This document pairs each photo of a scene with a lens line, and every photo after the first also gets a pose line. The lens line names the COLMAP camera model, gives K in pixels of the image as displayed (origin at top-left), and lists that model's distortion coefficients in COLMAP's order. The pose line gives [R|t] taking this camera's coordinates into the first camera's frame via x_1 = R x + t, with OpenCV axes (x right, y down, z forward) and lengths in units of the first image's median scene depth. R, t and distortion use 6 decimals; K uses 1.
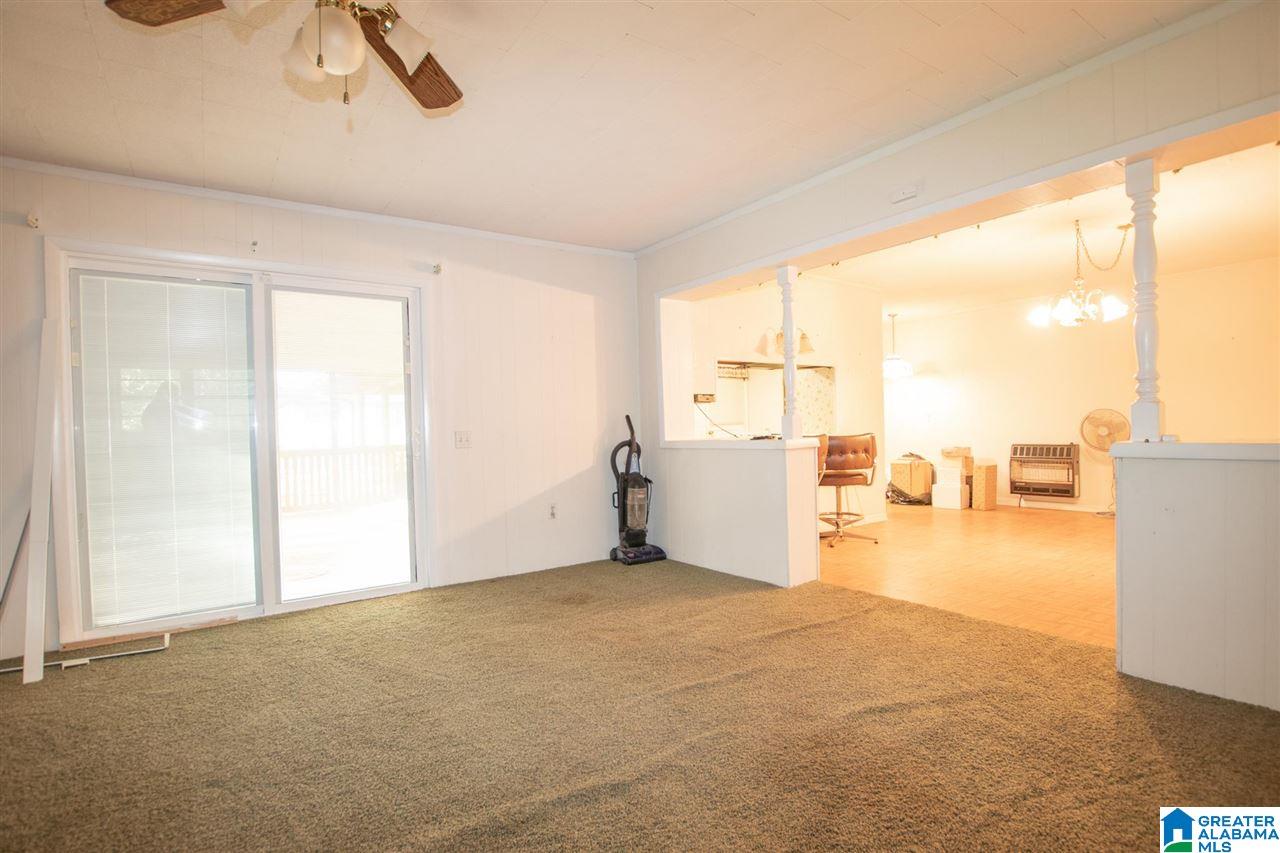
lens RADIAL K [[597.9, 0, 643.0], [0, 597.9, 437.7], [0, 0, 1]] dist [-0.004097, 0.000204]
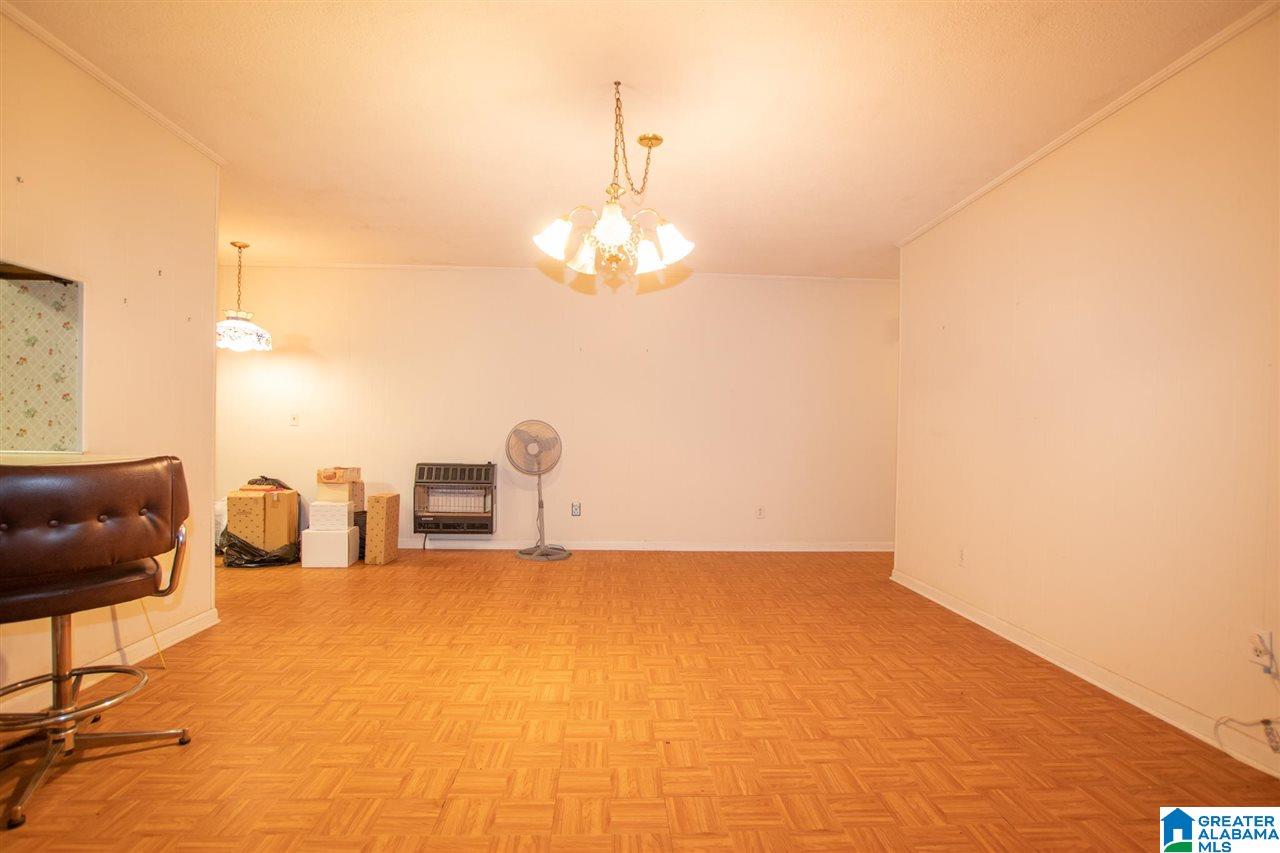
lens RADIAL K [[597.9, 0, 643.0], [0, 597.9, 437.7], [0, 0, 1]] dist [-0.004097, 0.000204]
pose [[0.537853, 0.026050, 0.842636, 0.156916], [-0.016688, 0.999656, -0.020252, -0.010547], [-0.842873, -0.003169, 0.538103, 0.385104]]
